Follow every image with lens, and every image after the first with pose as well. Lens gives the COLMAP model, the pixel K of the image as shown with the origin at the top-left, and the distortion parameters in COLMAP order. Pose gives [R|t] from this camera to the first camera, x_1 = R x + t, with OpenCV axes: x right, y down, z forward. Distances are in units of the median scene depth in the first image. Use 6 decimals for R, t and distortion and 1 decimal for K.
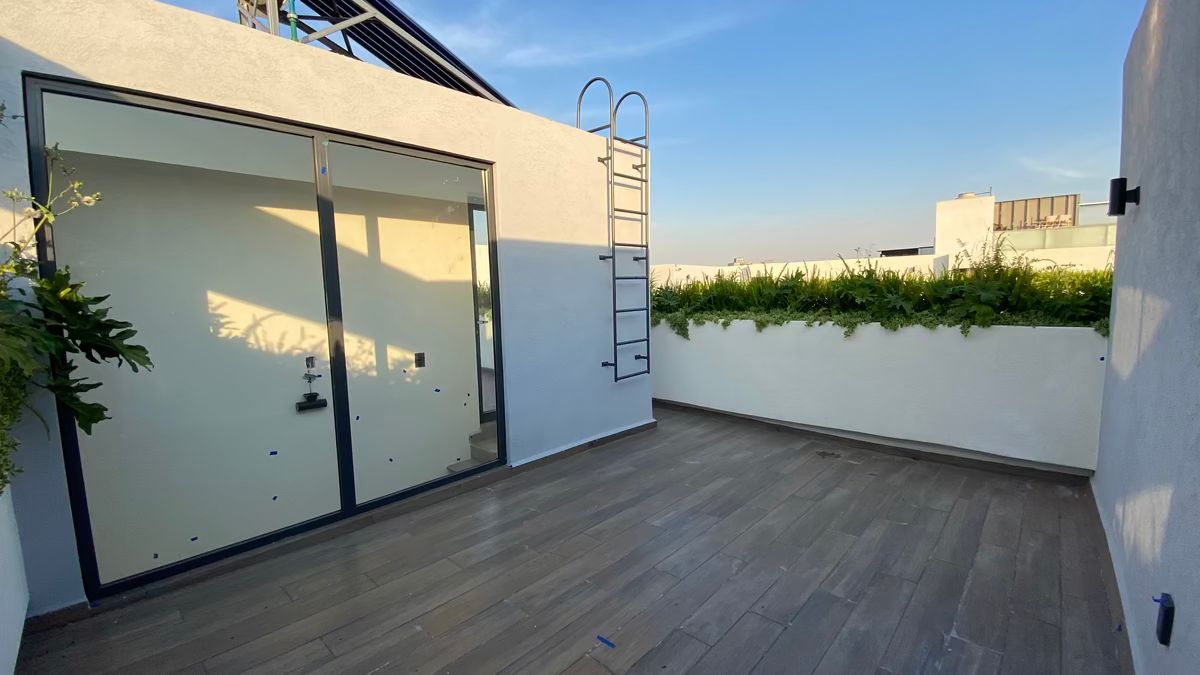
lens RADIAL K [[490.7, 0, 600.0], [0, 490.7, 337.5], [0, 0, 1]] dist [0.036004, -0.028171]
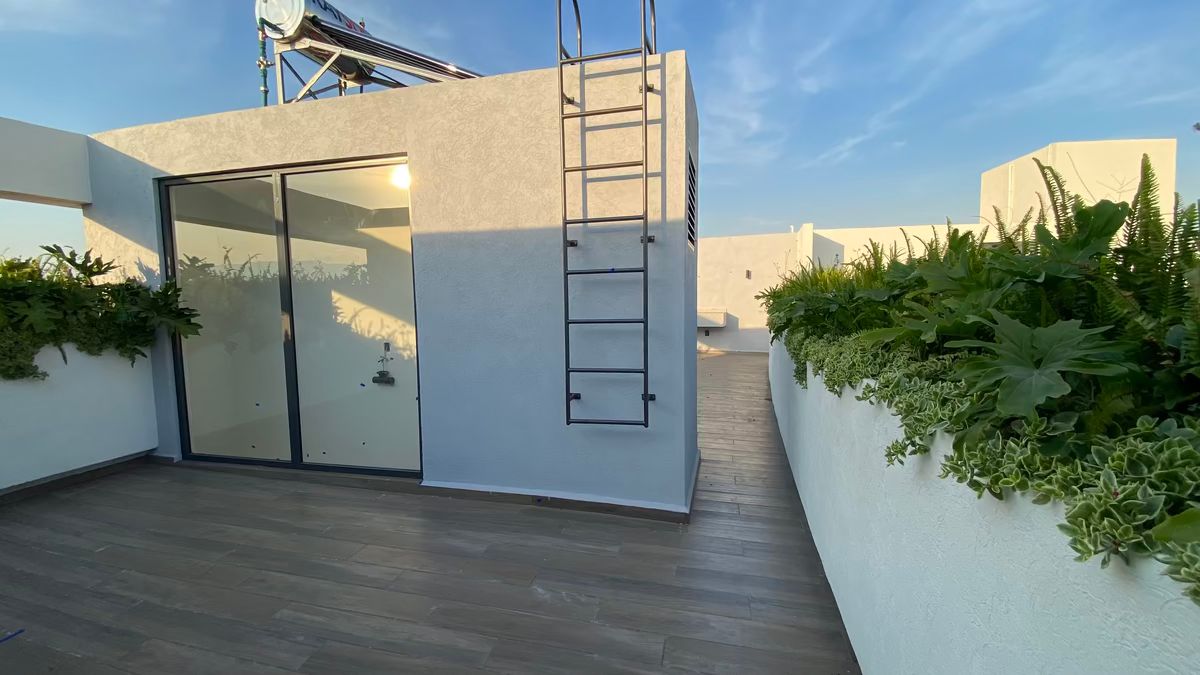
lens RADIAL K [[490.7, 0, 600.0], [0, 490.7, 337.5], [0, 0, 1]] dist [0.036004, -0.028171]
pose [[0.482502, 0.089653, -0.871295, 0.857819], [-0.078496, 0.995171, 0.058930, -0.100121], [0.872371, 0.039960, 0.487209, 0.942750]]
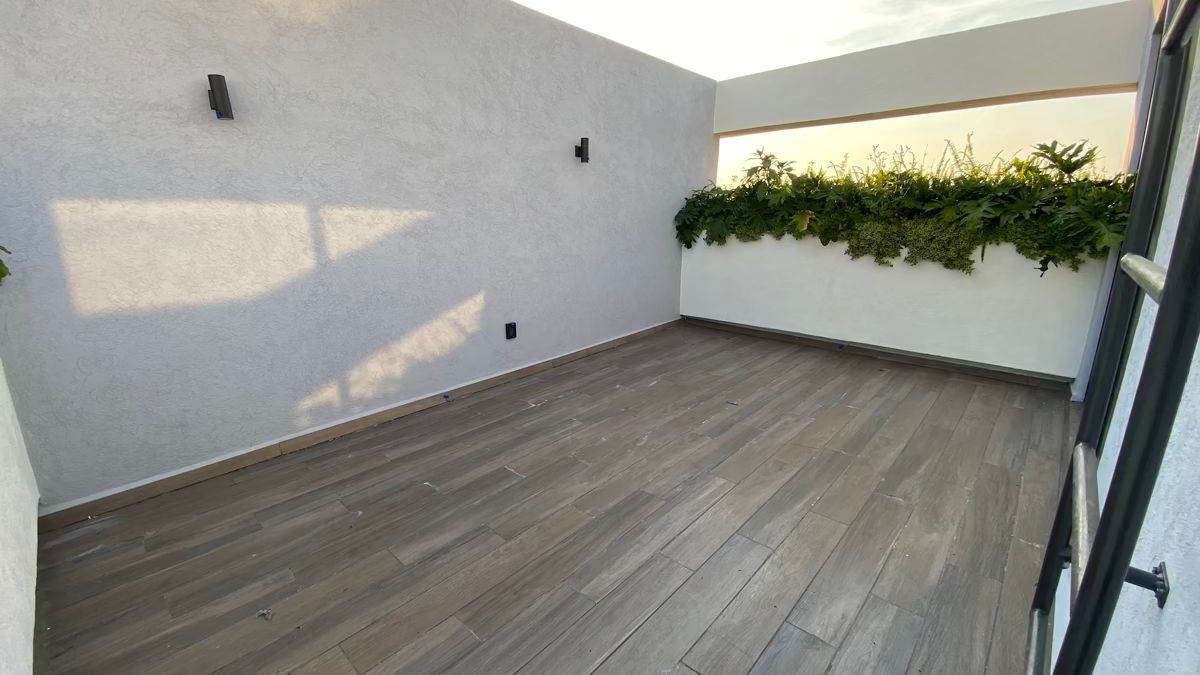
lens RADIAL K [[490.7, 0, 600.0], [0, 490.7, 337.5], [0, 0, 1]] dist [0.036004, -0.028171]
pose [[-0.999777, 0.019075, 0.009073, 0.278271], [0.021001, 0.943772, 0.329928, -0.118054], [-0.002270, 0.330045, -0.943962, 1.551316]]
